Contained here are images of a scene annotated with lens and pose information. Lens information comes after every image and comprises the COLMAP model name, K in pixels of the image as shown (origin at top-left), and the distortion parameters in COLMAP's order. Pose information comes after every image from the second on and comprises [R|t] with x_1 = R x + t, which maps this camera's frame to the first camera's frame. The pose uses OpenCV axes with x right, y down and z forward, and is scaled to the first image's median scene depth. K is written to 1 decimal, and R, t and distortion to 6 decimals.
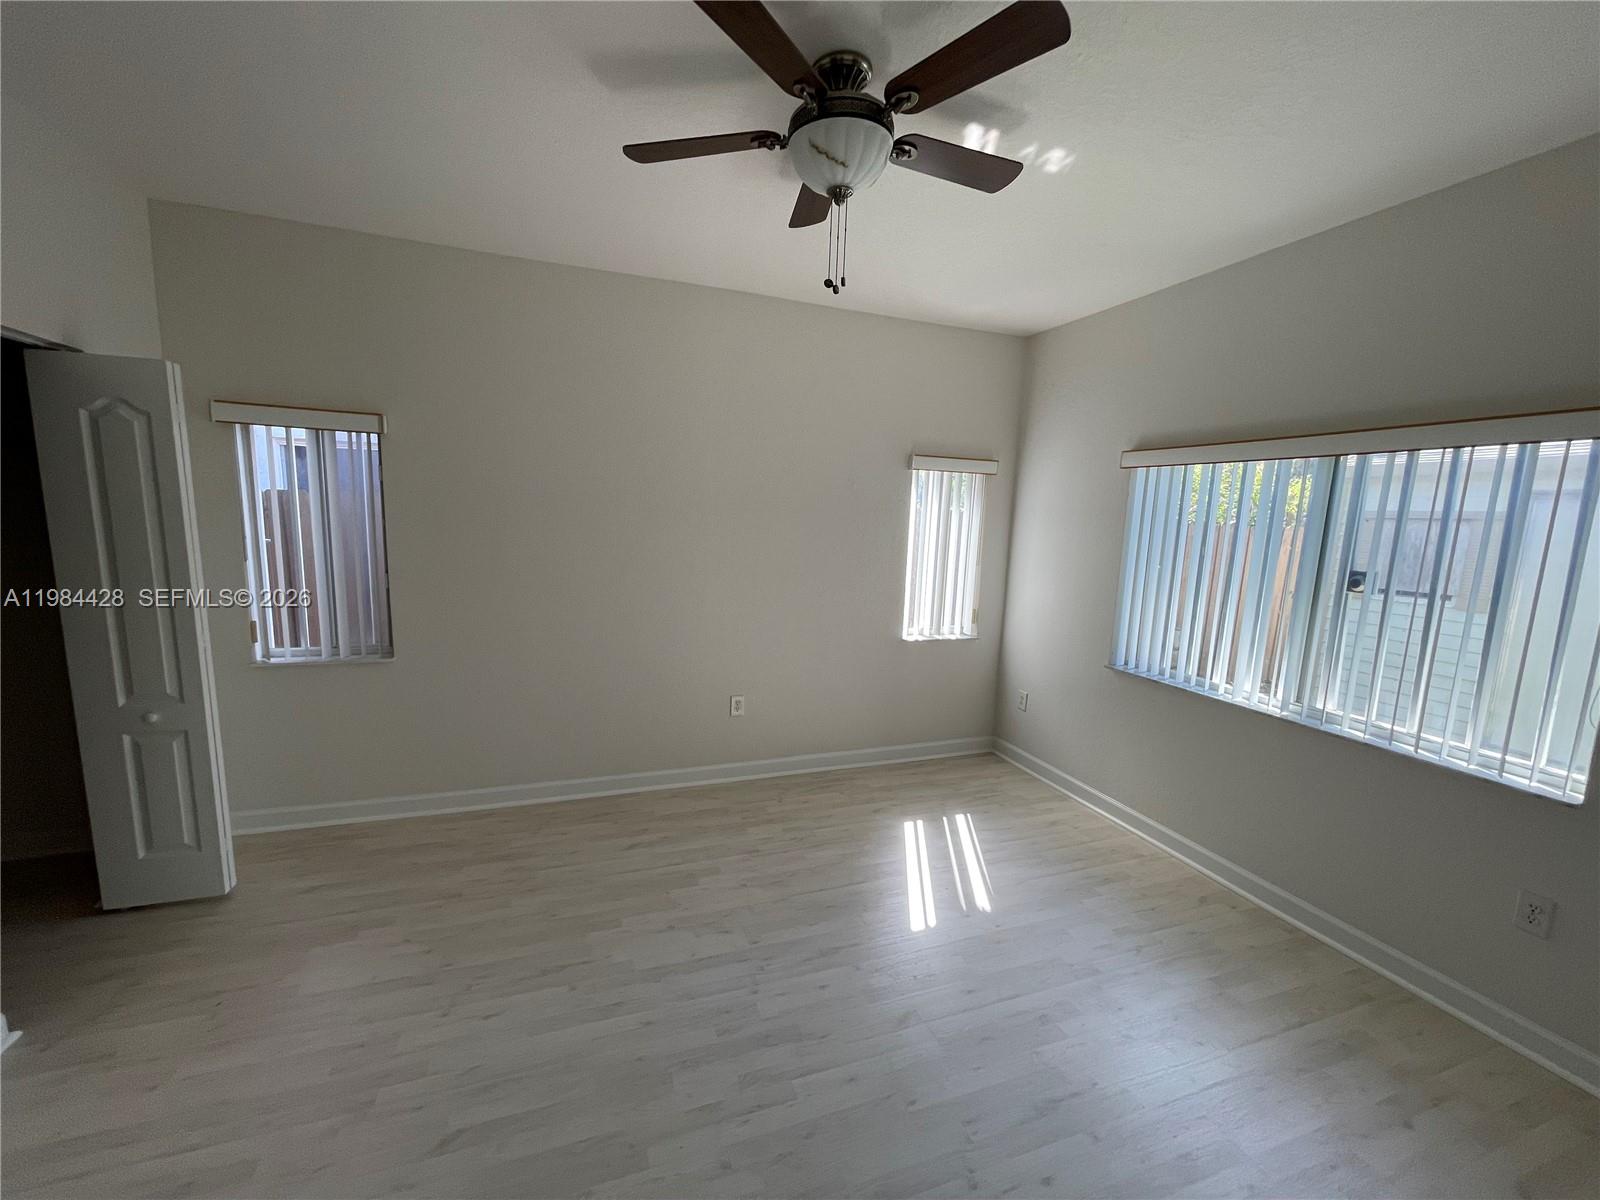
lens RADIAL K [[645.2, 0, 793.1], [0, 645.2, 611.7], [0, 0, 1]] dist [-0.001789, 0.000883]
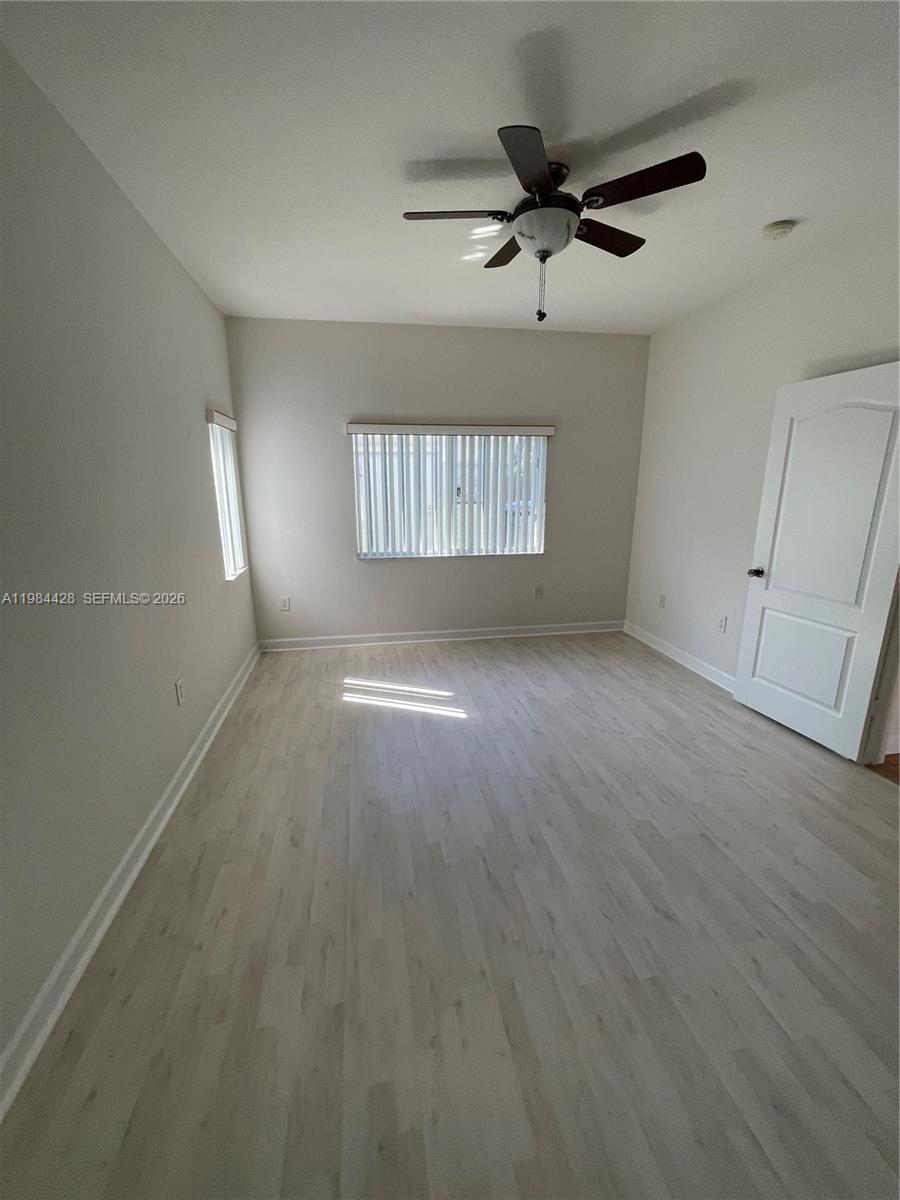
lens RADIAL K [[483.9, 0, 446.5], [0, 483.9, 594.0], [0, 0, 1]] dist [-0.001789, 0.000883]
pose [[0.175396, -0.264627, 0.948266, -0.843980], [0.161496, 0.957884, 0.237440, -0.107812], [-0.971162, 0.111495, 0.210745, 0.682160]]
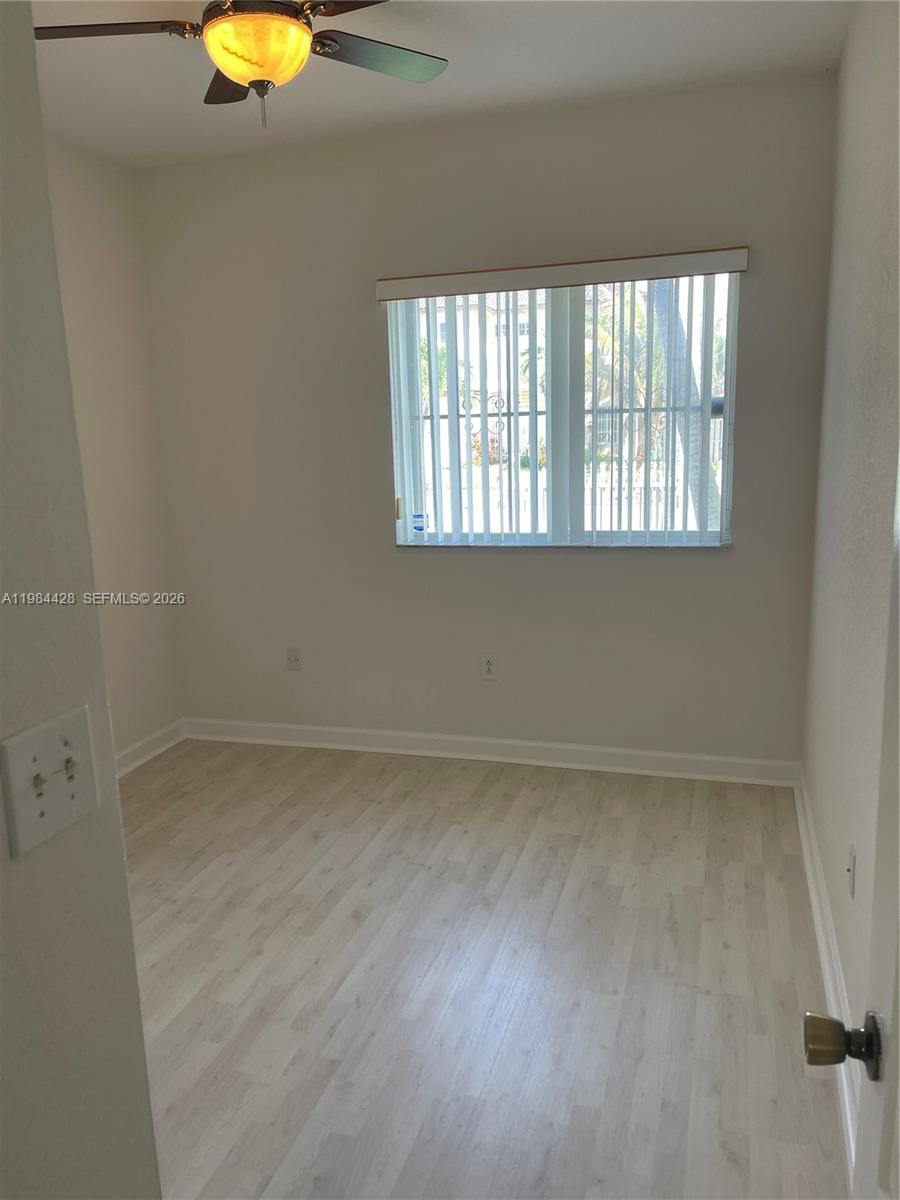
lens RADIAL K [[903.6, 0, 445.2], [0, 903.6, 602.6], [0, 0, 1]] dist [0.072071, -0.074779]
pose [[0.601417, -0.242658, 0.761193, -0.496950], [0.186786, 0.969061, 0.161344, -0.026177], [-0.776794, 0.045145, 0.628135, 0.273447]]
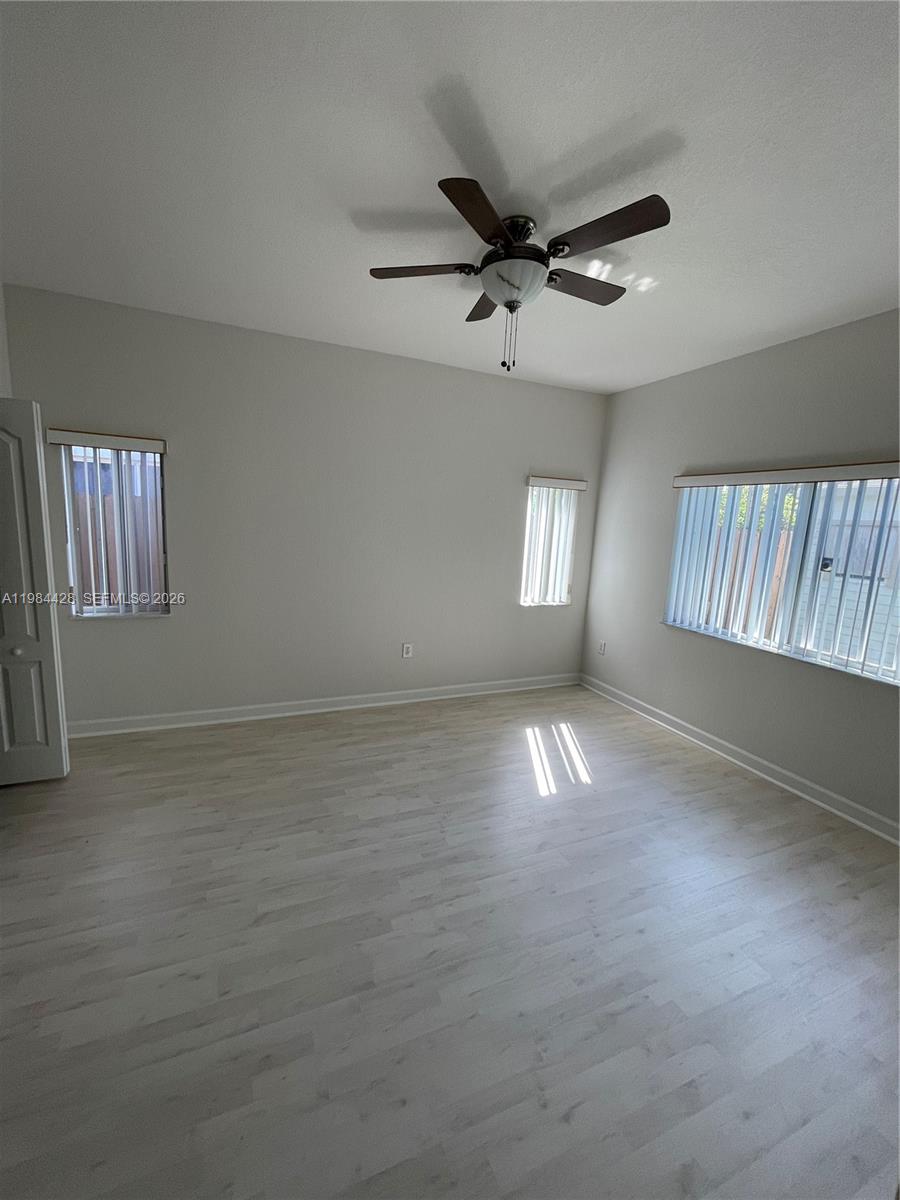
lens RADIAL K [[483.9, 0, 438.9], [0, 483.9, 596.9], [0, 0, 1]] dist [-0.001789, 0.000883]
pose [[0.998603, 0.005482, 0.052547, -0.101884], [-0.006071, 0.999921, 0.011041, 0.021581], [-0.052482, -0.011345, 0.998557, -0.096266]]
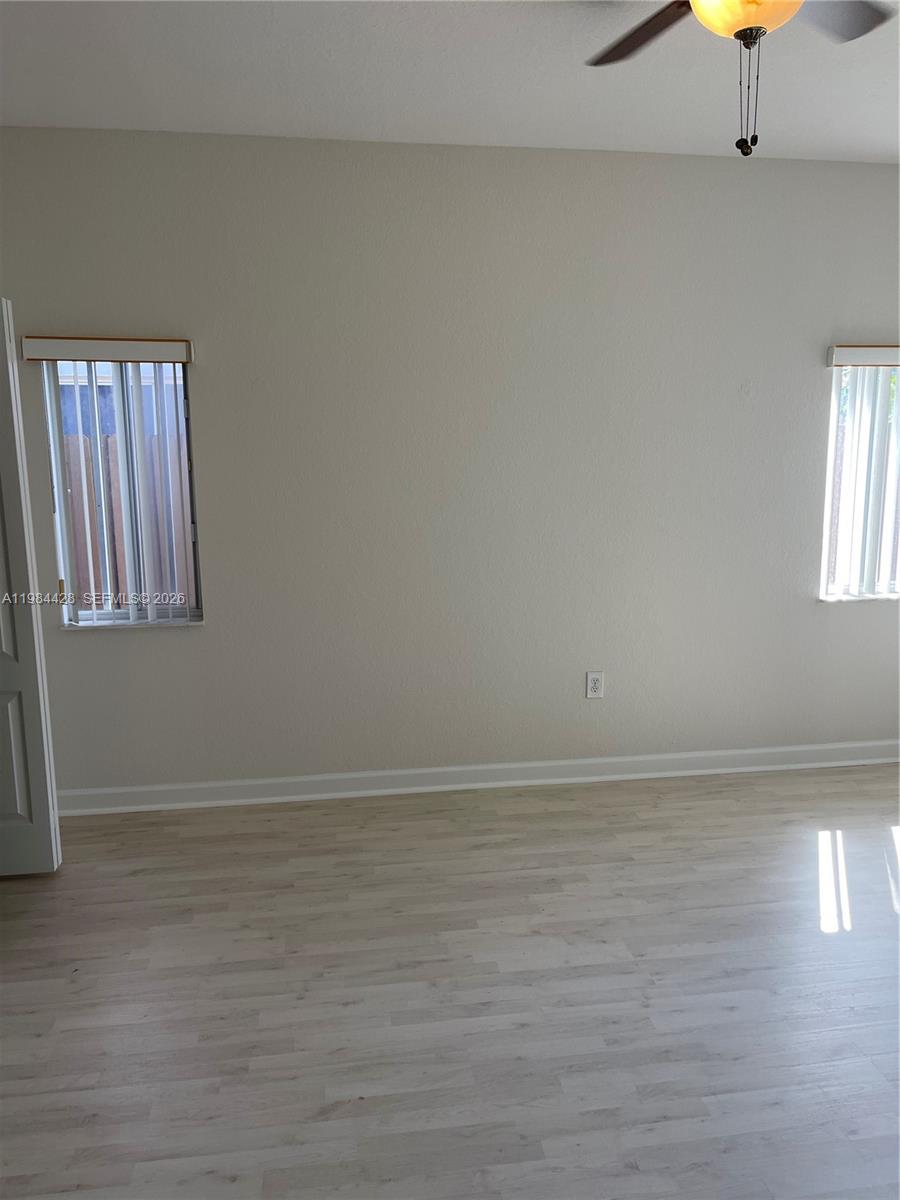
lens RADIAL K [[903.6, 0, 455.3], [0, 903.6, 598.5], [0, 0, 1]] dist [0.072071, -0.074779]
pose [[0.980244, -0.012200, -0.197417, -0.047731], [0.014316, 0.999854, 0.009291, 0.039196], [0.197274, -0.011934, 0.980276, -0.154782]]
